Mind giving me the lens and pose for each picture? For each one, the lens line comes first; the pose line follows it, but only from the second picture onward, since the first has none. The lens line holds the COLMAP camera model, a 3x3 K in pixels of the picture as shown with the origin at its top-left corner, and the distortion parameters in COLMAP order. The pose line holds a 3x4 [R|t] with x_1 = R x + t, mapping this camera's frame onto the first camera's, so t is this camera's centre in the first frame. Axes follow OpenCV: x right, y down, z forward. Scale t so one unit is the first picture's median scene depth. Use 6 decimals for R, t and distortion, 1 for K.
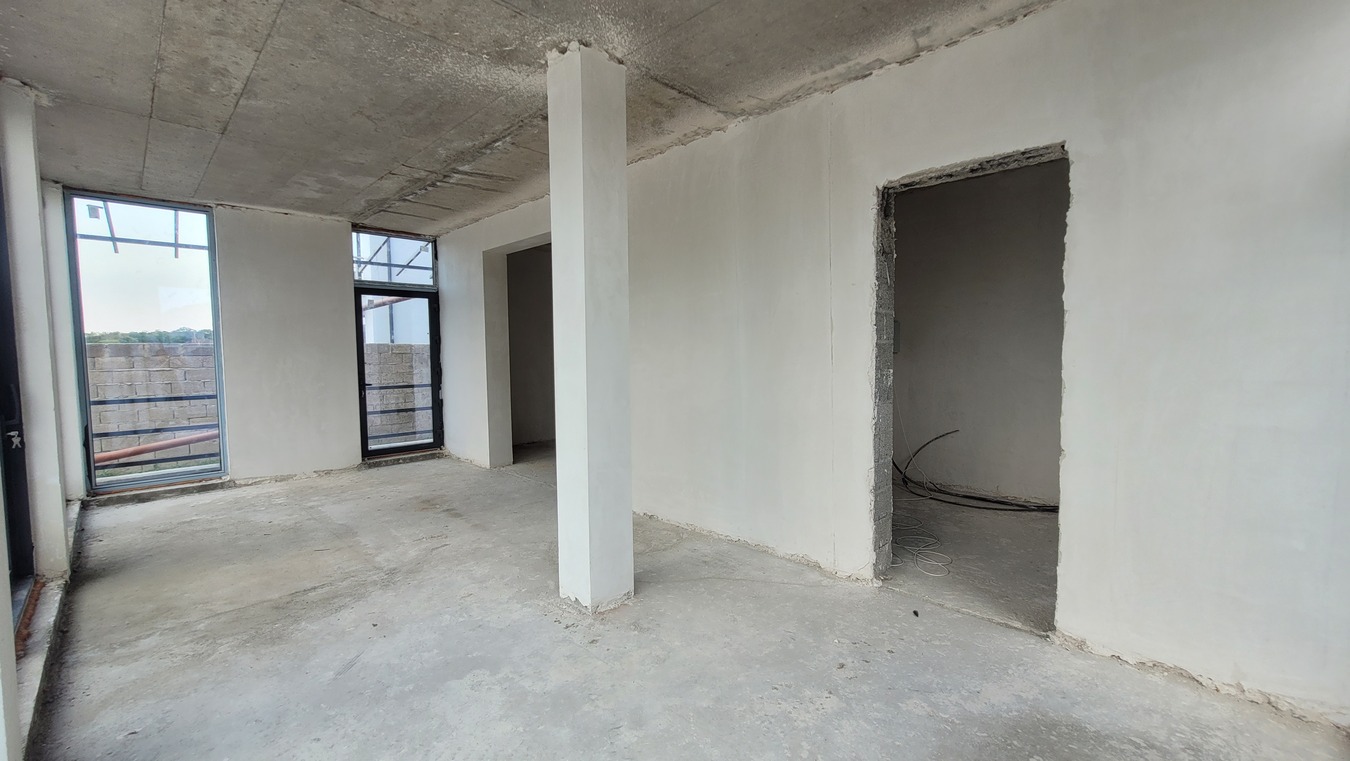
lens RADIAL K [[530.9, 0, 675.9], [0, 530.9, 377.9], [0, 0, 1]] dist [0.003041, -0.000921]
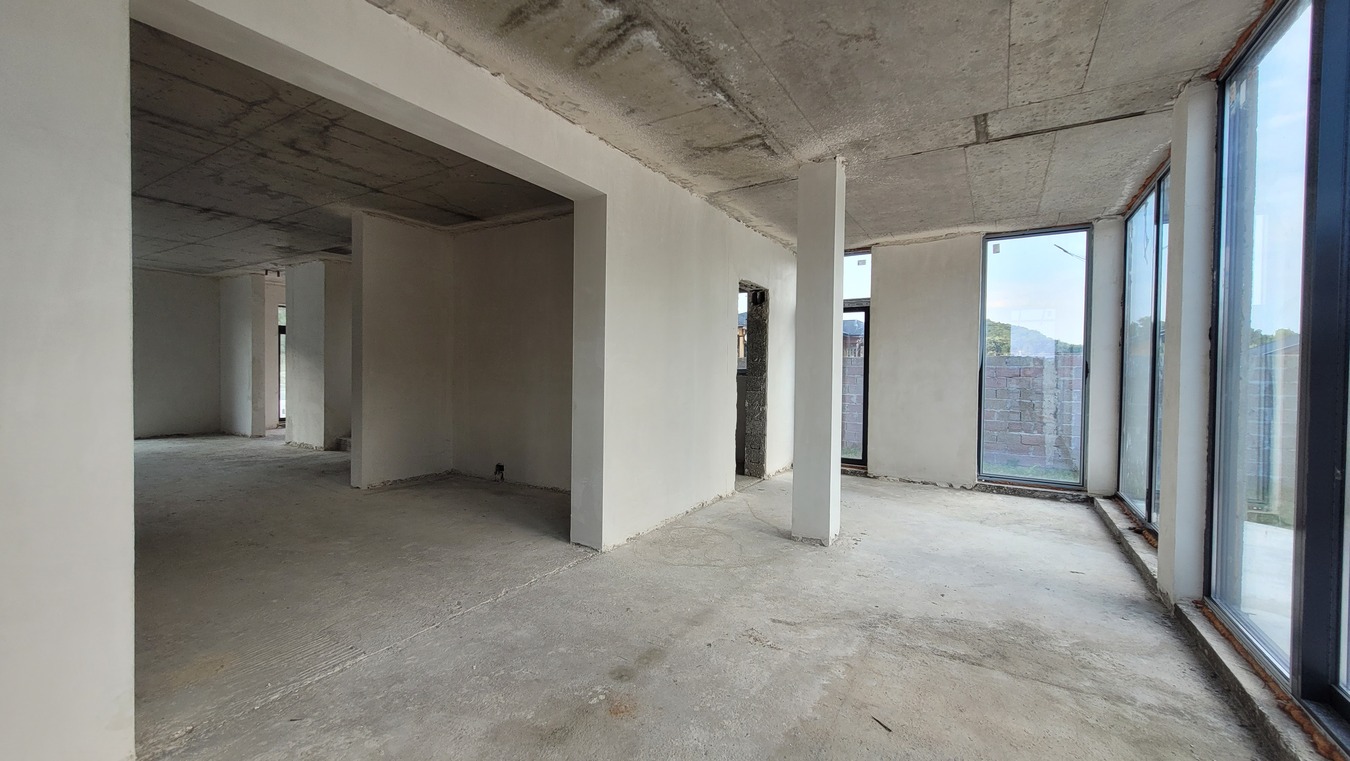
lens RADIAL K [[530.9, 0, 675.9], [0, 530.9, 377.9], [0, 0, 1]] dist [0.003041, -0.000921]
pose [[-0.213458, -0.006184, 0.976933, -1.293504], [0.041704, 0.999011, 0.015436, -0.042783], [-0.976062, 0.044037, -0.212989, 1.475446]]
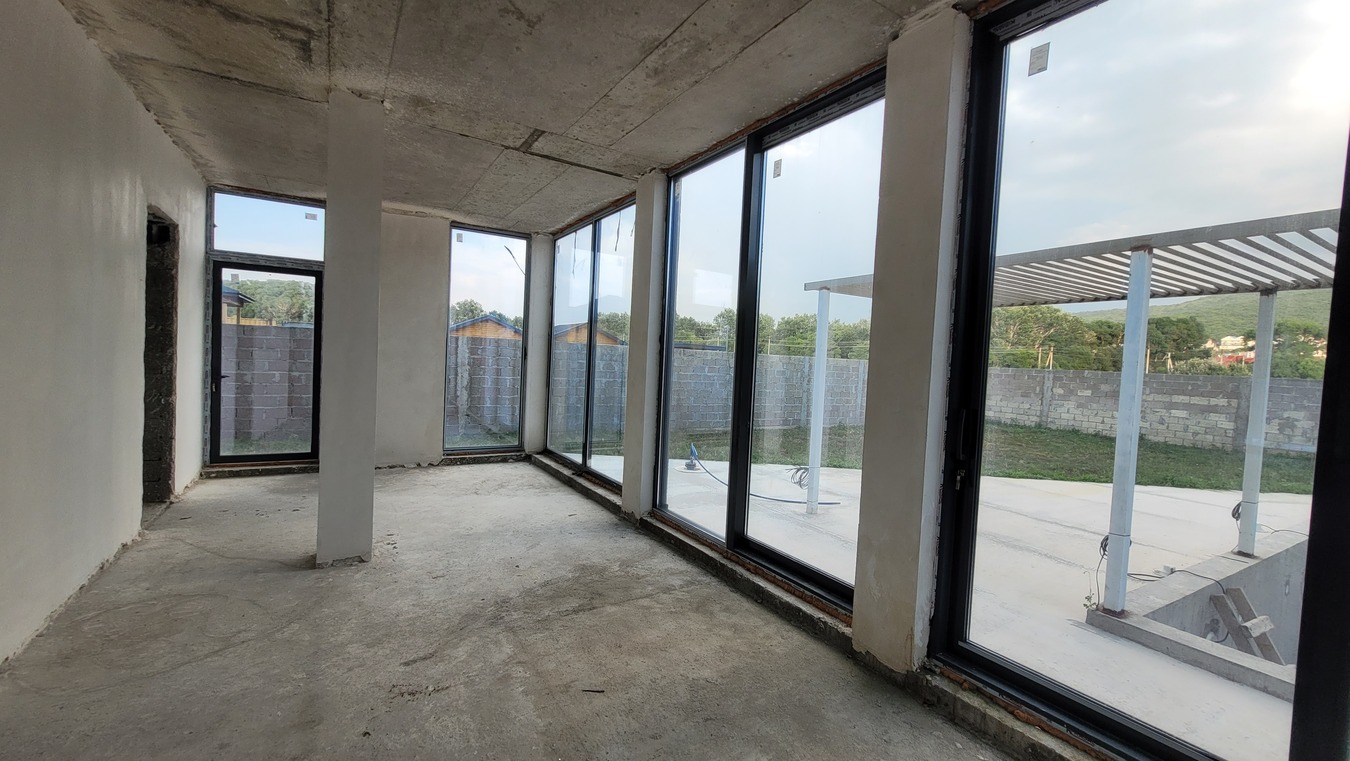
lens RADIAL K [[530.9, 0, 675.9], [0, 530.9, 377.9], [0, 0, 1]] dist [0.003041, -0.000921]
pose [[-0.970259, -0.042037, 0.238391, -0.999823], [-0.022430, 0.996182, 0.084373, -0.081402], [-0.241028, 0.076516, -0.967497, 1.726453]]
